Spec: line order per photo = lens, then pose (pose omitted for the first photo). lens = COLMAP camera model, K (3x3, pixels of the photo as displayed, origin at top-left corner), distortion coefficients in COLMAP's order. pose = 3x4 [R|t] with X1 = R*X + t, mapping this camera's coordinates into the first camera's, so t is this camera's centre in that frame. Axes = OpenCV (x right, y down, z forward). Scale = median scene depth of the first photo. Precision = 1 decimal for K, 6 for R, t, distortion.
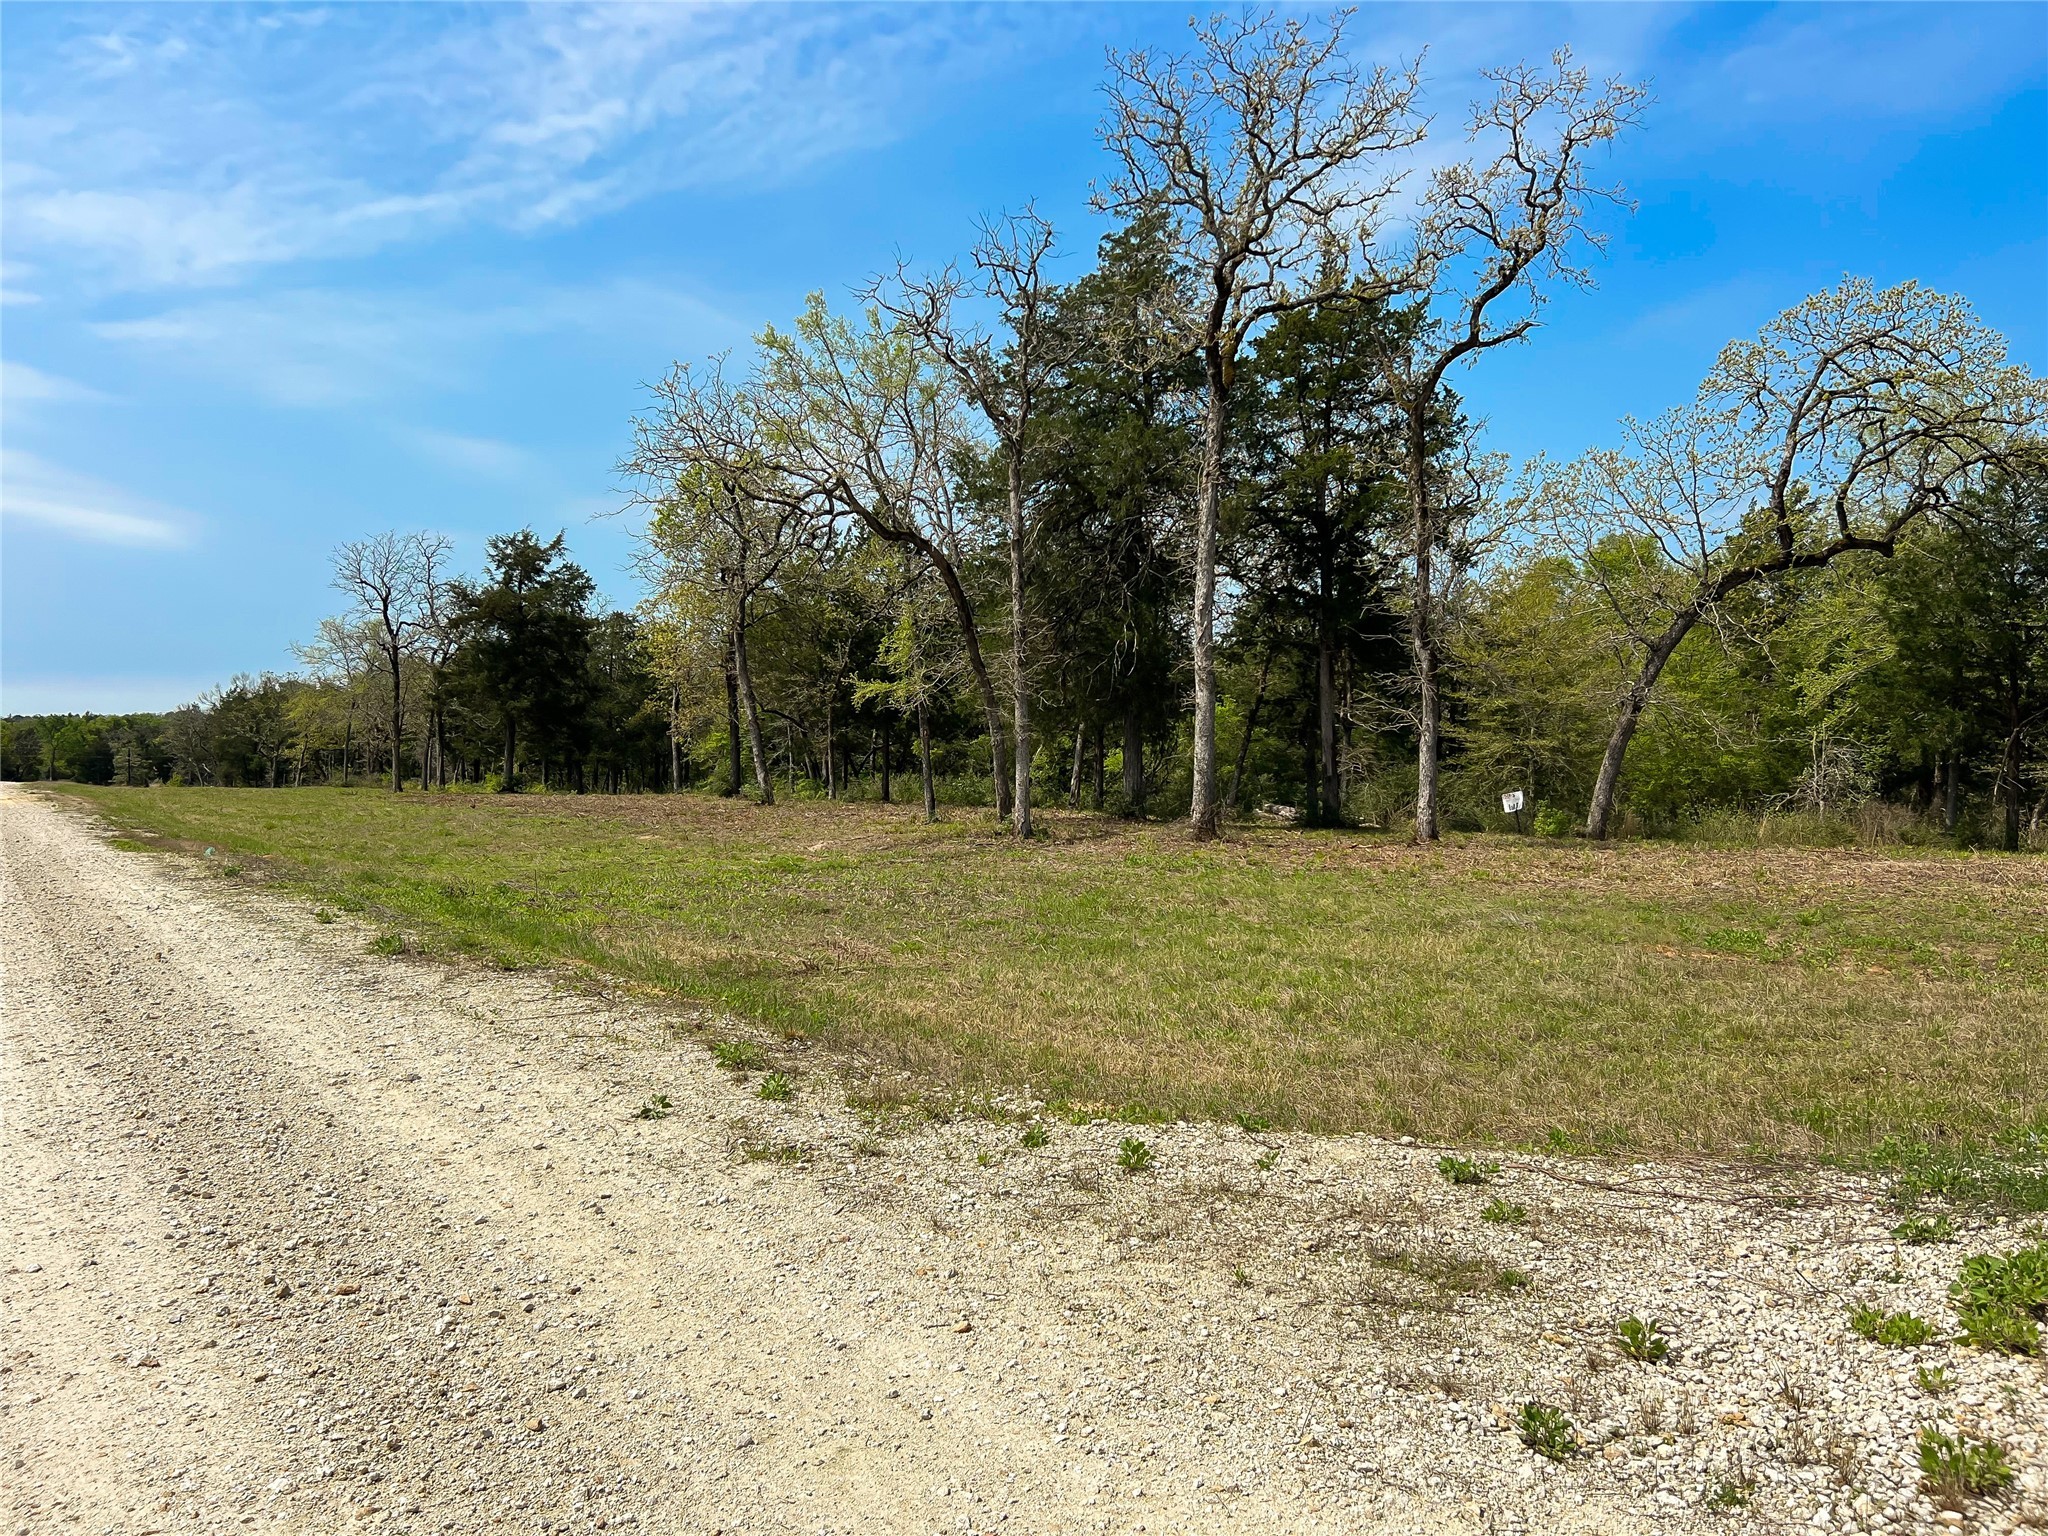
lens RADIAL K [[1531.0, 0, 1024.3], [0, 1531.0, 733.2], [0, 0, 1]] dist [0.039568, -0.054486]
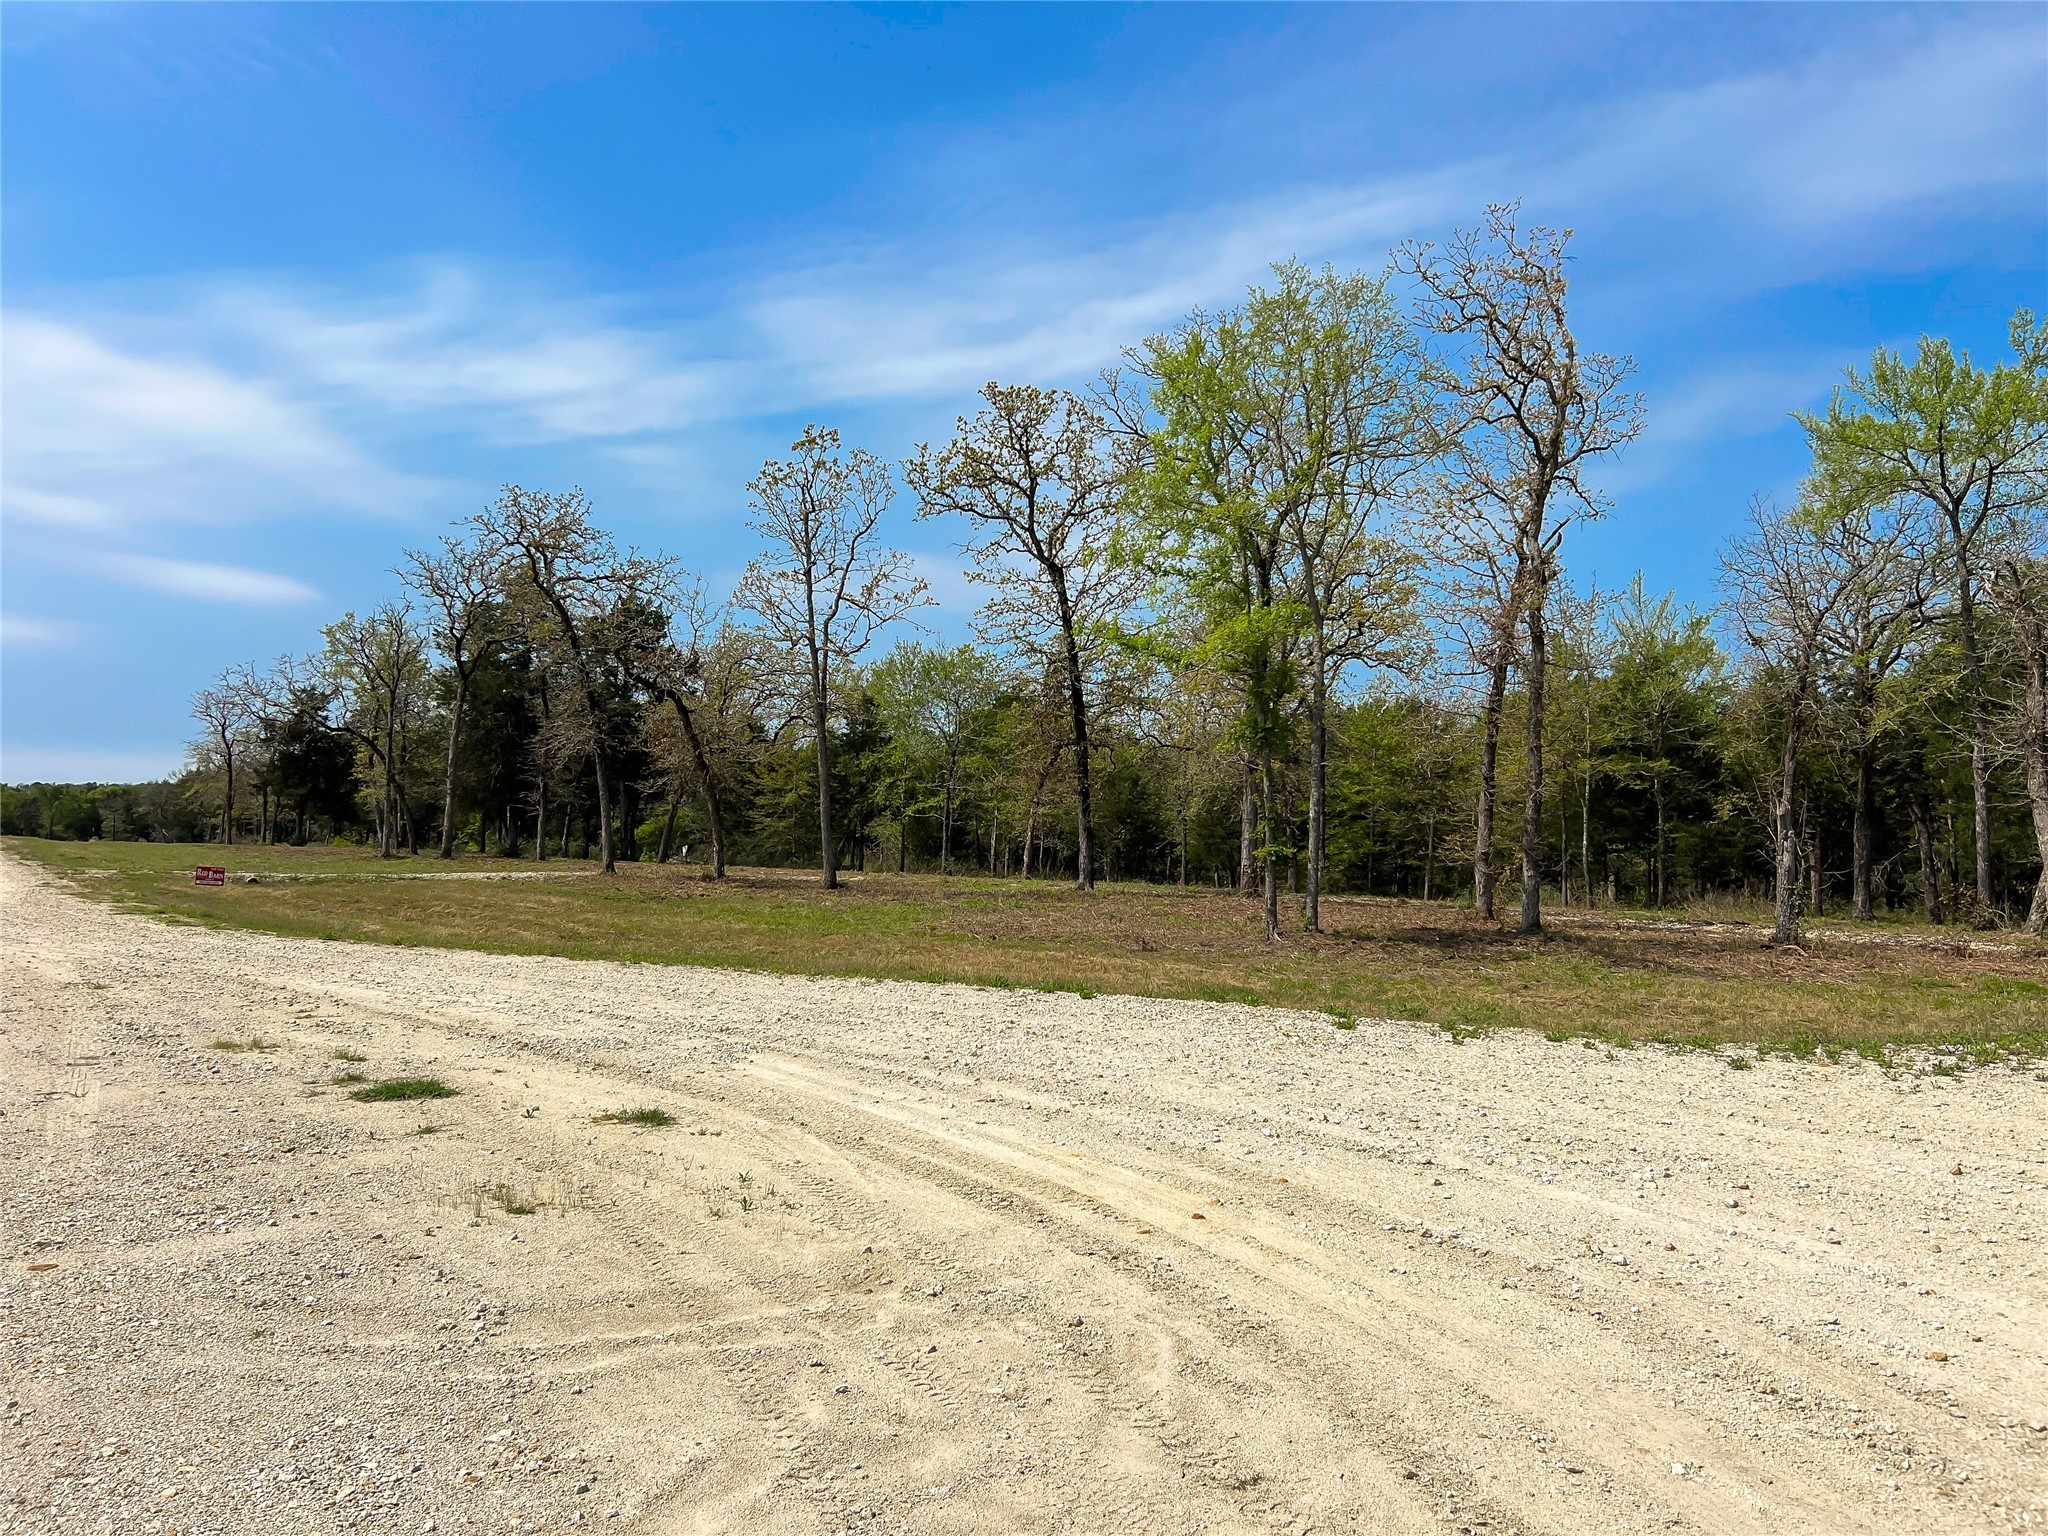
lens RADIAL K [[1531.0, 0, 1021.3], [0, 1531.0, 779.1], [0, 0, 1]] dist [0.039568, -0.054486]
pose [[0.999865, -0.000871, -0.016413, 0.891226], [0.000713, 0.999953, -0.009663, -0.035707], [0.016420, 0.009650, 0.999819, -1.178194]]
